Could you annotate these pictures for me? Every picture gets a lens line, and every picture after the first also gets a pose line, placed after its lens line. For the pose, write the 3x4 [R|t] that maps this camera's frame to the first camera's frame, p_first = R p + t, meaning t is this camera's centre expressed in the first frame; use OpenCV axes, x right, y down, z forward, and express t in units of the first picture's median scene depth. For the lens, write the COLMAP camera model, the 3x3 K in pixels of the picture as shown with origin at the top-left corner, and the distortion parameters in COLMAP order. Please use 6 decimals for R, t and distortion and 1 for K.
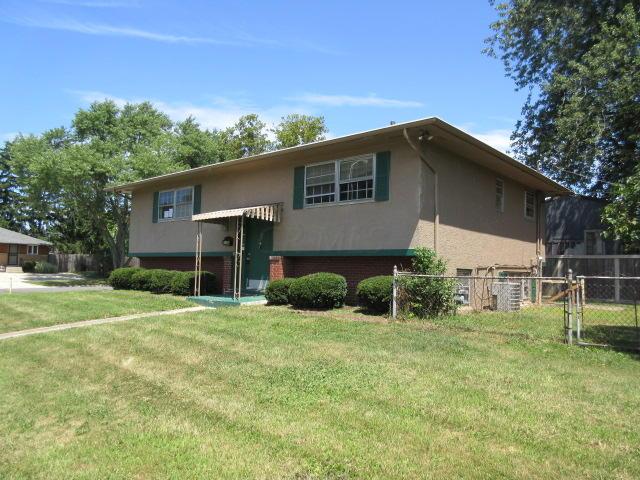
lens RADIAL K [[473.0, 0, 320.0], [0, 473.0, 240.0], [0, 0, 1]] dist [-0.009178, -0.002990]
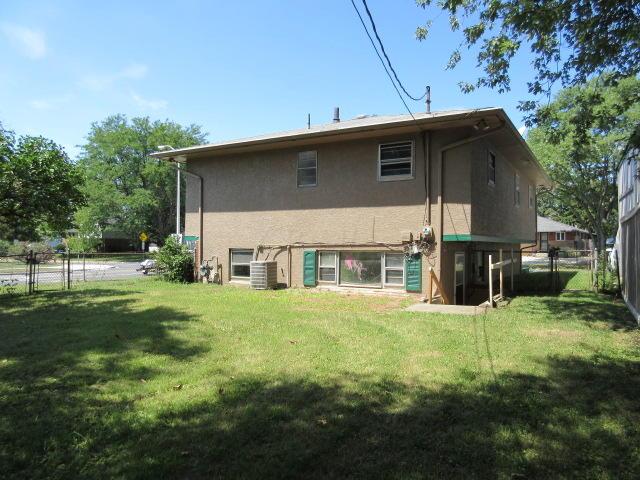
lens RADIAL K [[473.0, 0, 320.0], [0, 473.0, 240.0], [0, 0, 1]] dist [-0.009178, -0.002990]
pose [[0.194977, -0.035494, -0.980165, 0.501611], [0.063420, 0.997710, -0.023514, 0.026706], [0.978755, -0.057577, 0.196782, 0.320859]]
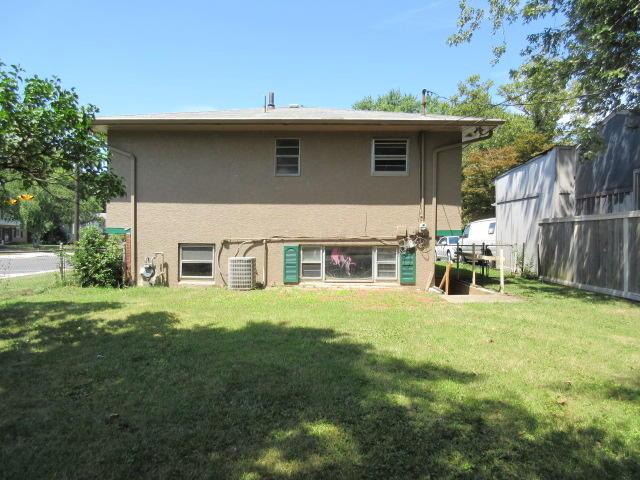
lens RADIAL K [[473.0, 0, 320.0], [0, 473.0, 240.0], [0, 0, 1]] dist [-0.009178, -0.002990]
pose [[0.641750, -0.018853, -0.766682, 0.416294], [0.059811, 0.997883, 0.025526, 0.014679], [0.764578, -0.062237, 0.641519, 0.185431]]
